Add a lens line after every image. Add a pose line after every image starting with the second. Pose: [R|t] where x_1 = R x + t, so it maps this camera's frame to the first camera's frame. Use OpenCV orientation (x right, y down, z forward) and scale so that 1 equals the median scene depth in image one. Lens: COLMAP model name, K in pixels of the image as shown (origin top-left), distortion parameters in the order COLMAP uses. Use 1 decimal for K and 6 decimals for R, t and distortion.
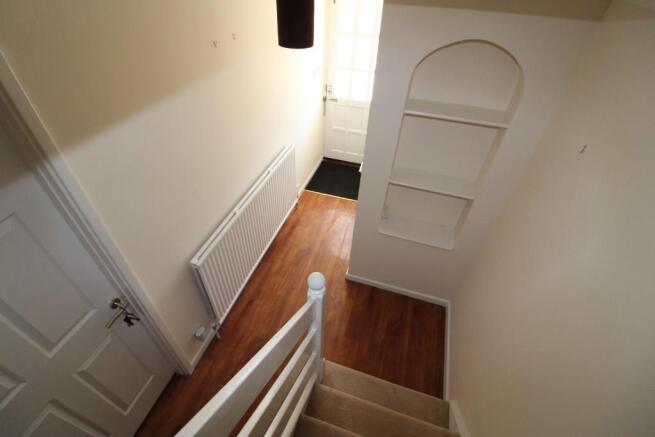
lens RADIAL K [[307.6, 0, 327.5], [0, 307.6, 218.5], [0, 0, 1]] dist [0.000559, 0.000040]
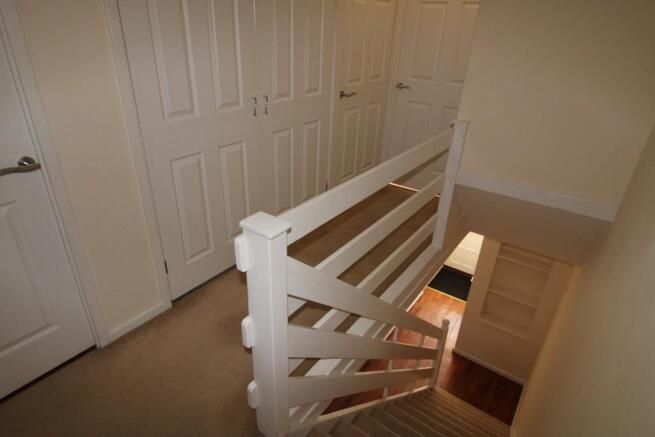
lens RADIAL K [[384.0, 0, 327.5], [0, 384.0, 218.5], [0, 0, 1]] dist [0.040552, -0.000187]
pose [[0.953281, 0.145583, -0.264691, -0.100015], [-0.210767, 0.948238, -0.237534, 0.140242], [0.216409, 0.282225, 0.934621, -0.934586]]
